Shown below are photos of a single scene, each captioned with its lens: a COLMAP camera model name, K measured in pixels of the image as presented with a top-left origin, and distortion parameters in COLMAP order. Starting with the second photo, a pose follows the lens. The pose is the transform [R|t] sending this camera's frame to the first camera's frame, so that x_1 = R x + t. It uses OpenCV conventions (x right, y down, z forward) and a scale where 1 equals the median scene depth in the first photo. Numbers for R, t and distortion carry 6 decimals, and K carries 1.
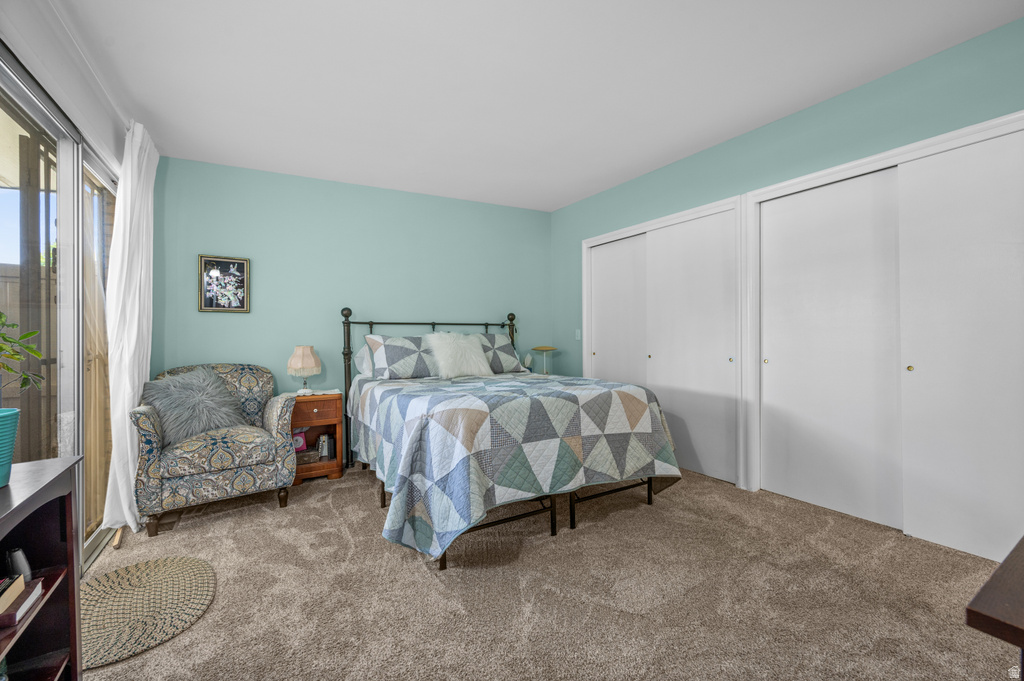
lens RADIAL K [[410.4, 0, 513.8], [0, 410.4, 339.4], [0, 0, 1]] dist [-0.002606, -0.000729]
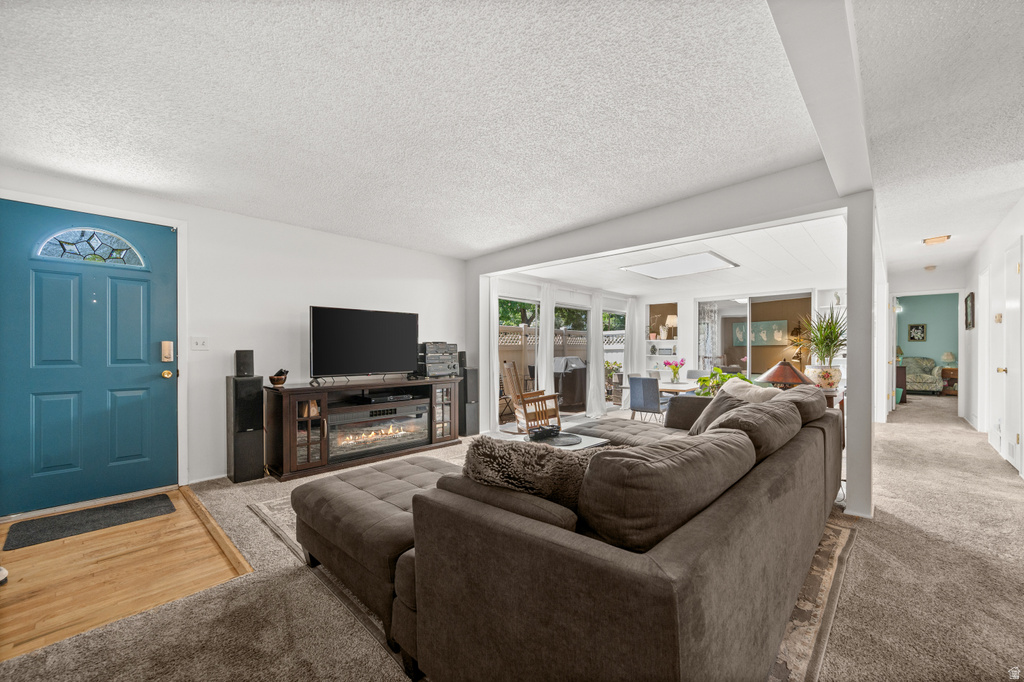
lens RADIAL K [[413.0, 0, 522.2], [0, 413.0, 347.1], [0, 0, 1]] dist [-0.000599, -0.000390]
pose [[0.265723, 0.002579, -0.964046, 1.708584], [-0.001299, 0.999996, 0.002318, -0.022022], [0.964049, 0.000637, 0.265725, -3.045242]]
